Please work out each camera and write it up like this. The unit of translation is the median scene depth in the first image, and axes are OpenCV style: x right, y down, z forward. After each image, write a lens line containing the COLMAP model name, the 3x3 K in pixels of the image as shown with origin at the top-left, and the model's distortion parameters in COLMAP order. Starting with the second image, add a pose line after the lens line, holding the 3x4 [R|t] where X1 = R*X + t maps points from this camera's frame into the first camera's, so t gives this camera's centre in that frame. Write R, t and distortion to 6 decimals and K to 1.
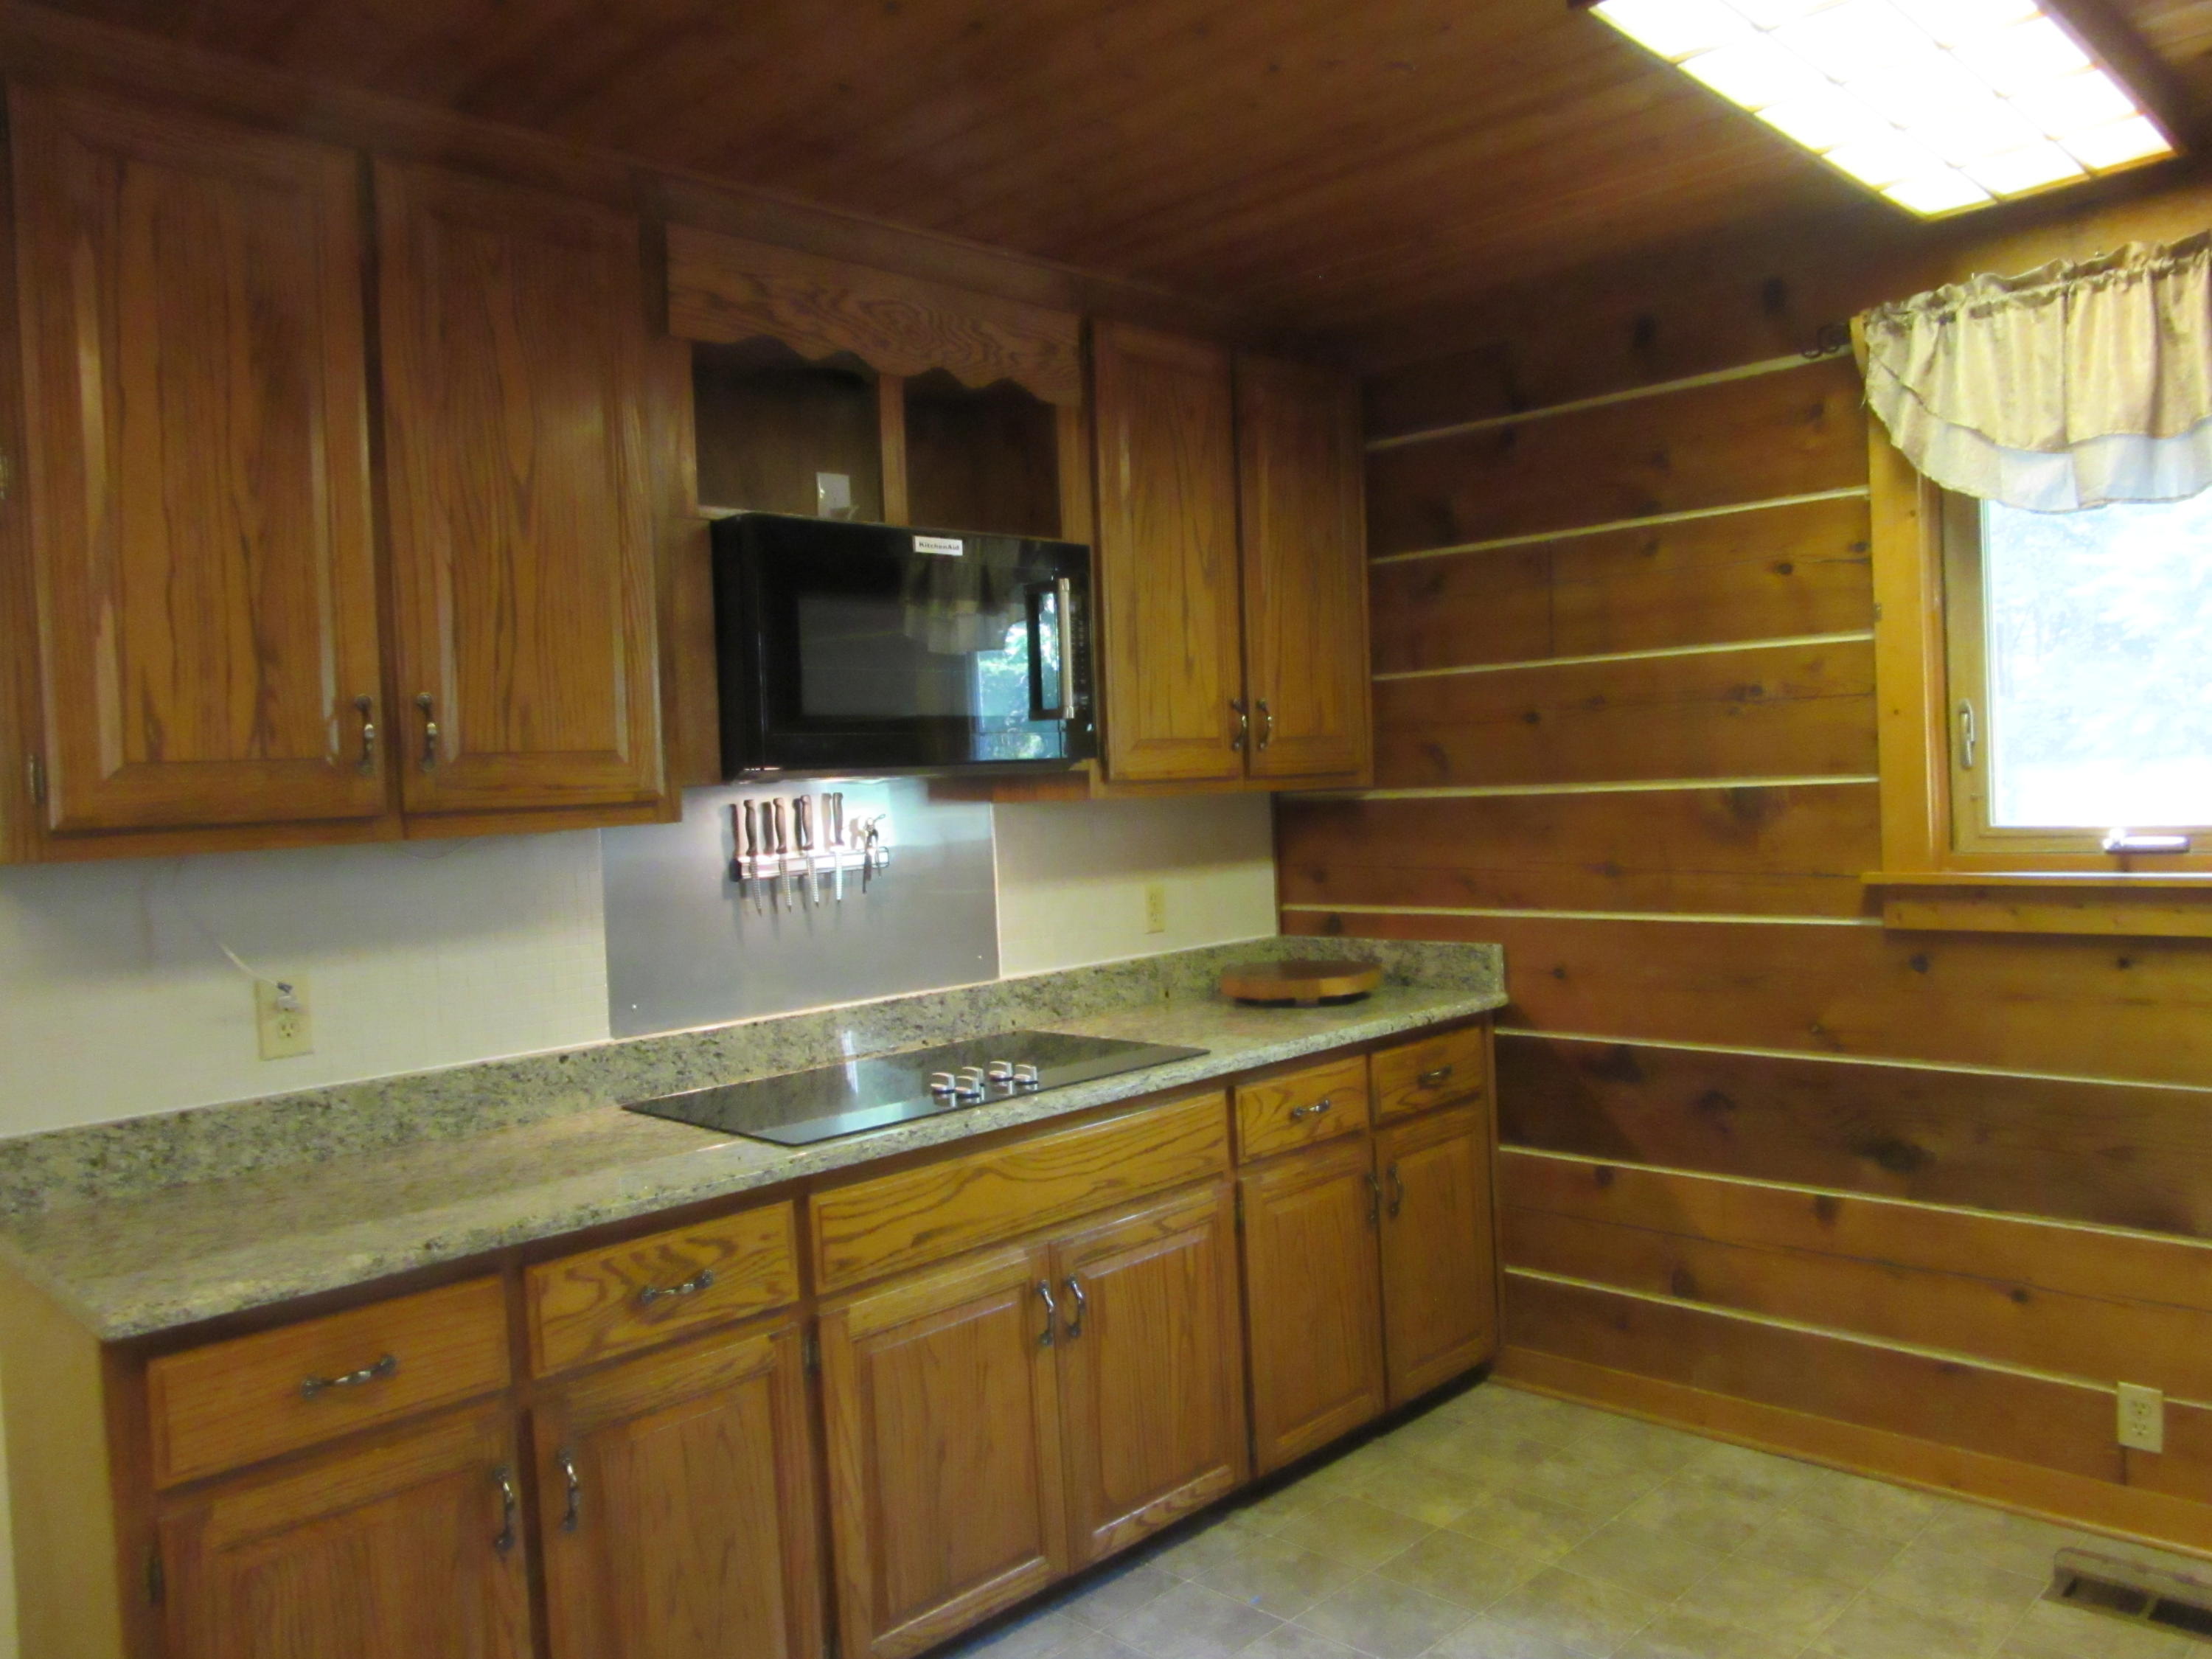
lens RADIAL K [[1665.5, 0, 1103.7], [0, 1665.5, 823.0], [0, 0, 1]] dist [-0.030063, 0.019997]
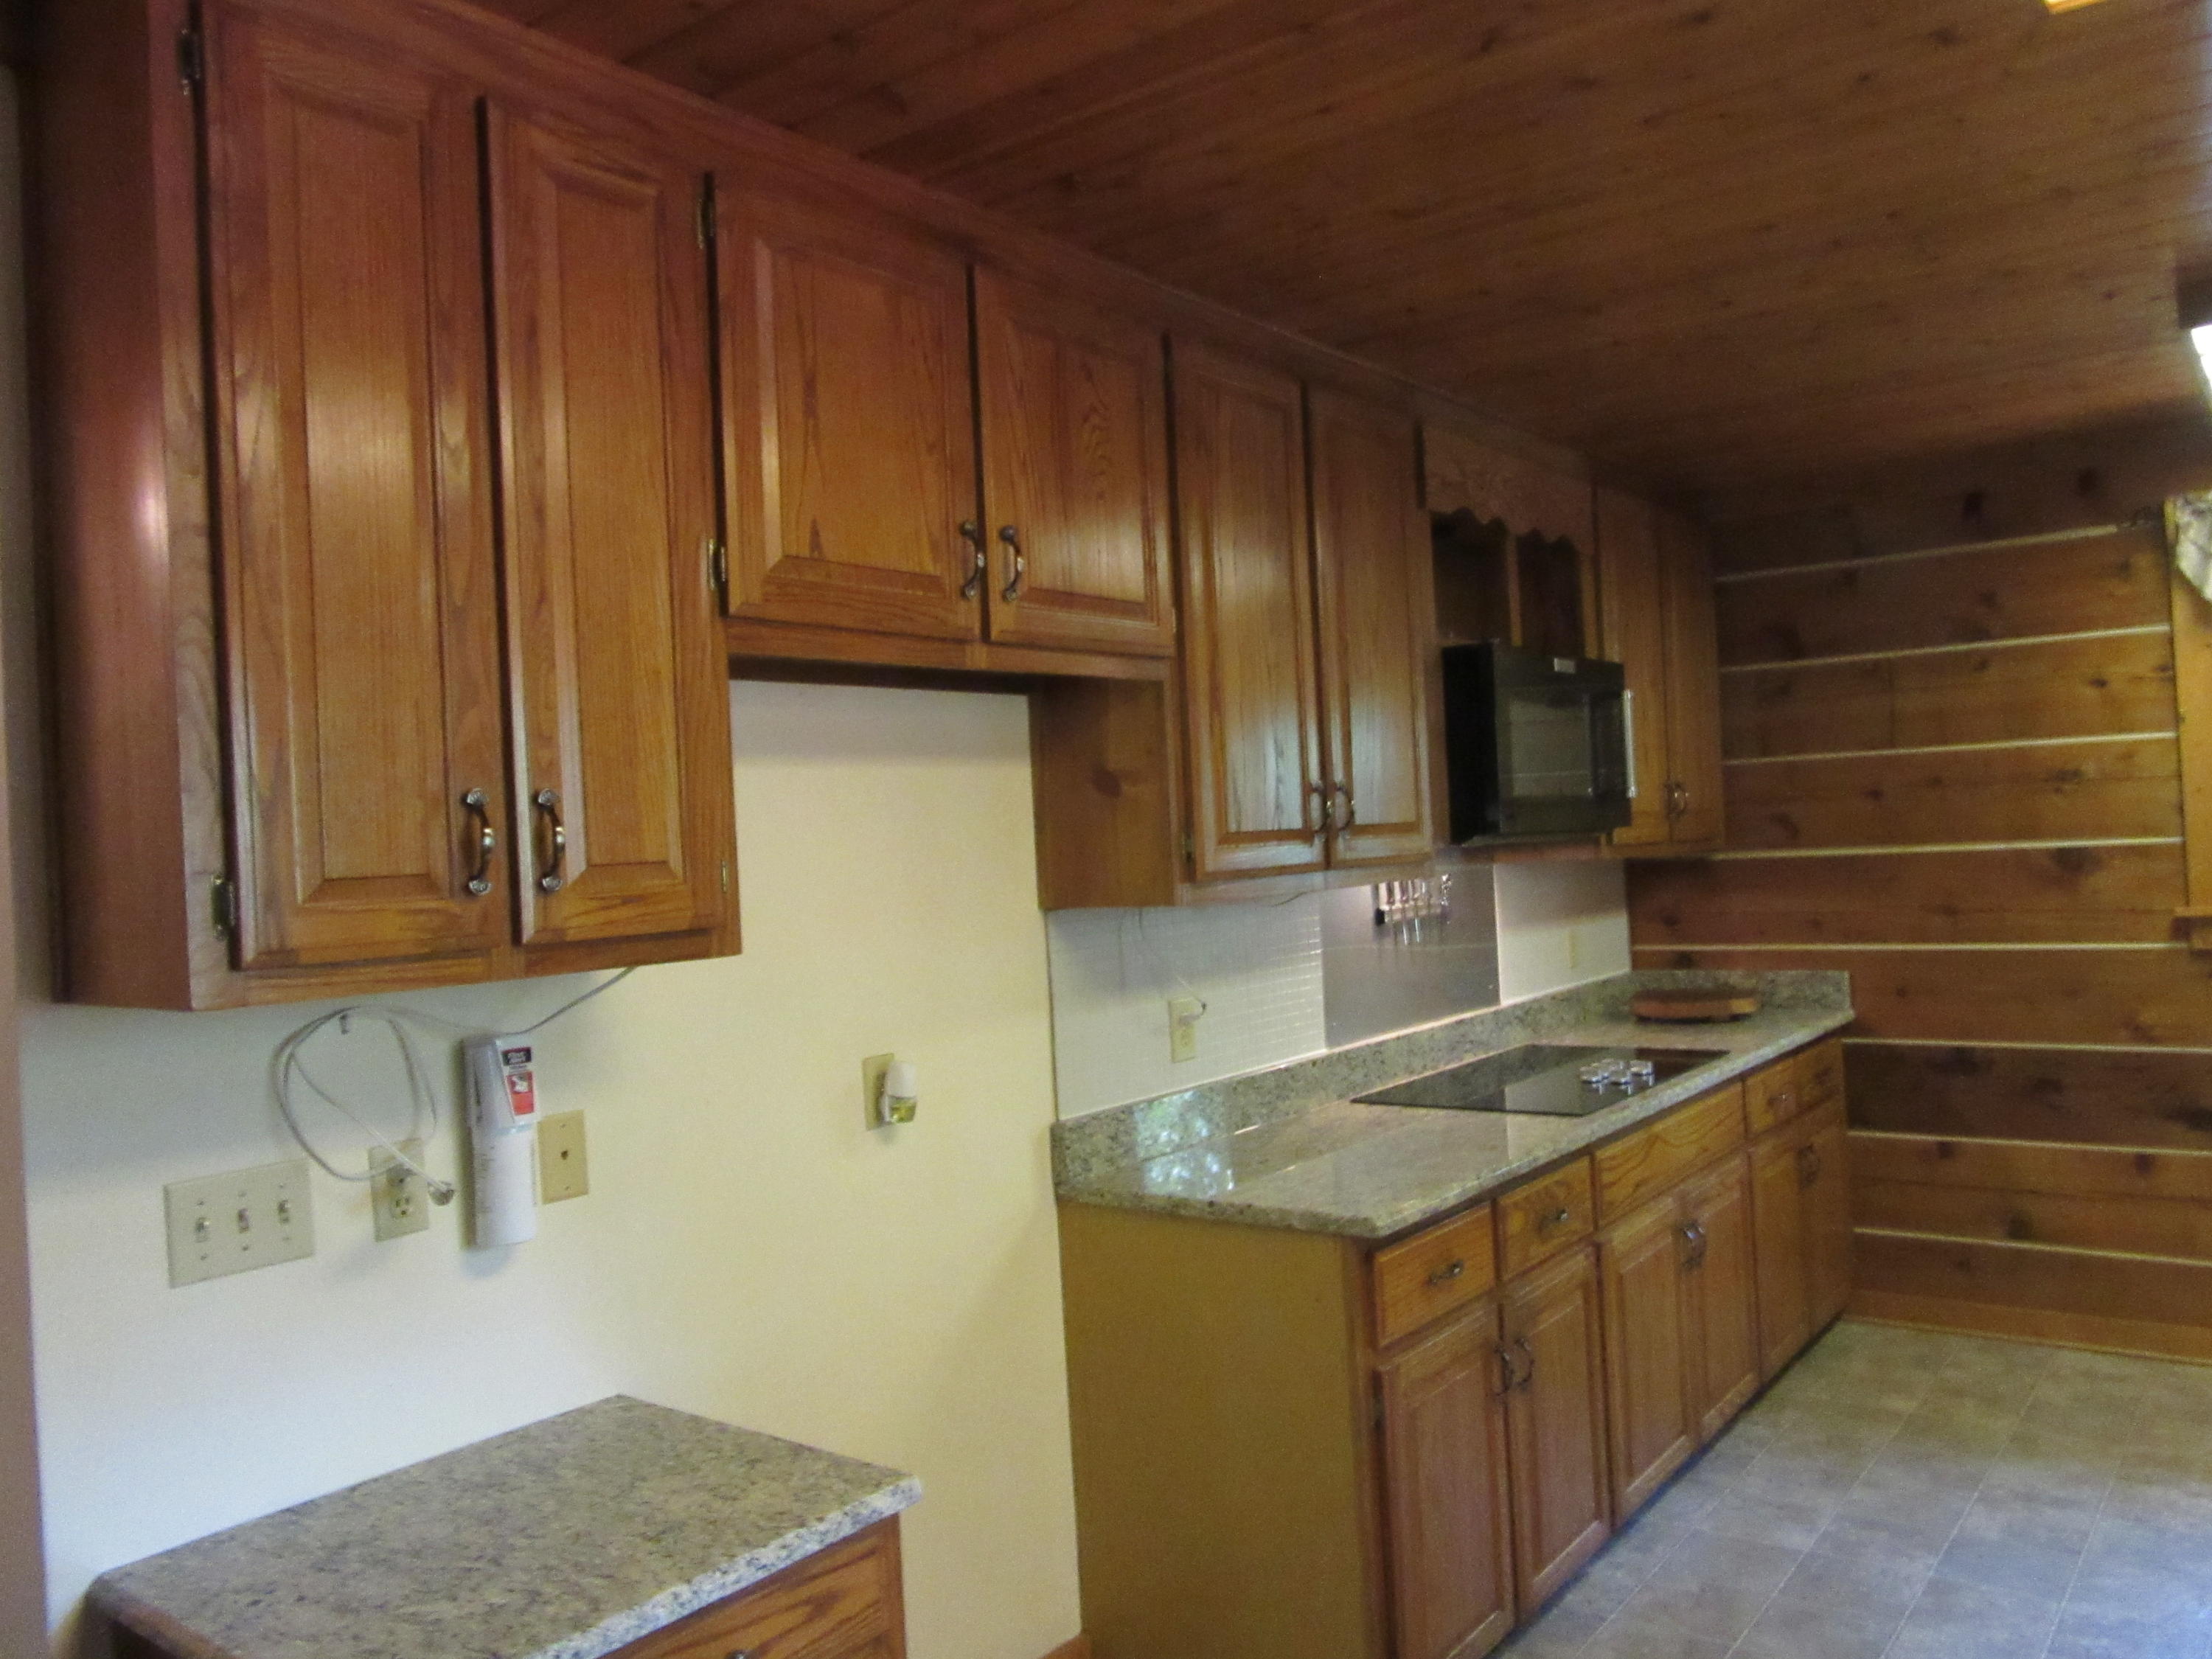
lens RADIAL K [[1665.5, 0, 1102.0], [0, 1665.5, 824.0], [0, 0, 1]] dist [-0.030063, 0.019997]
pose [[0.992397, -0.004375, 0.122997, -0.574344], [0.009541, 0.999095, -0.041446, 0.008462], [-0.122704, 0.042304, 0.991541, -0.229599]]
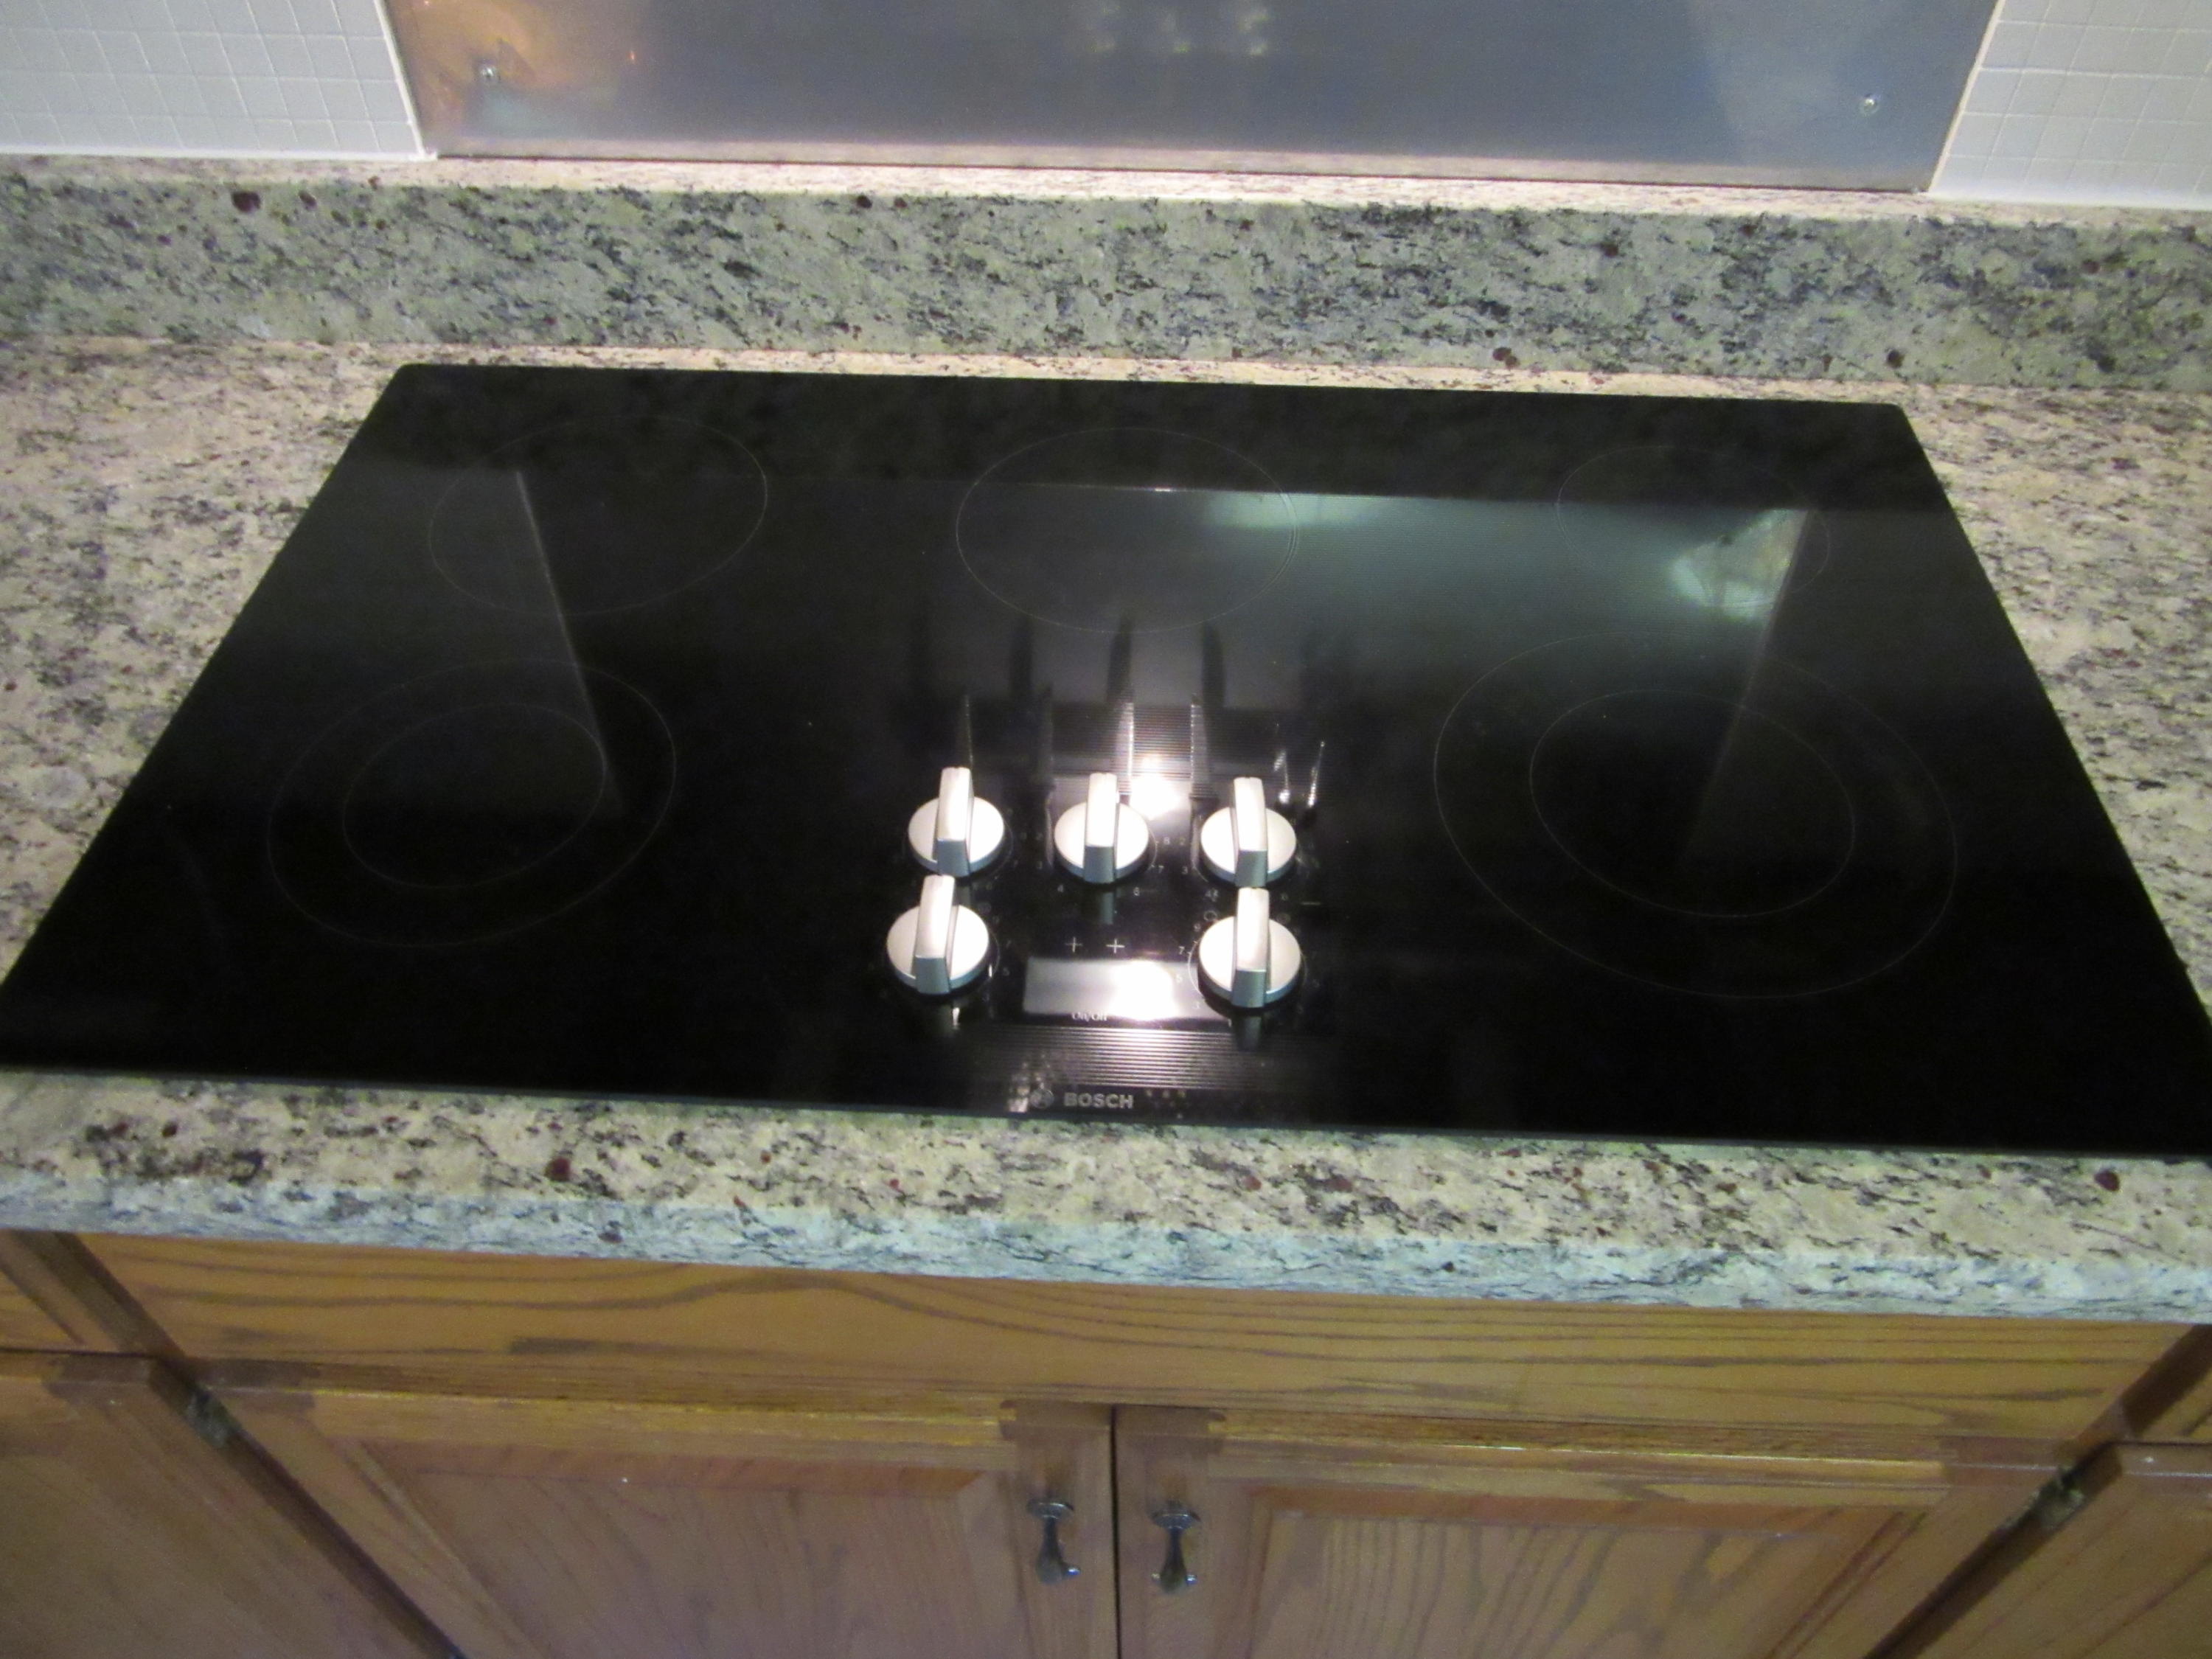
lens RADIAL K [[1665.5, 0, 1106.0], [0, 1665.5, 825.1], [0, 0, 1]] dist [-0.030063, 0.019997]
pose [[0.673621, 0.570192, -0.470230, 0.039040], [-0.050162, 0.670045, 0.740624, -0.036170], [0.737373, -0.475312, 0.479959, 0.804399]]
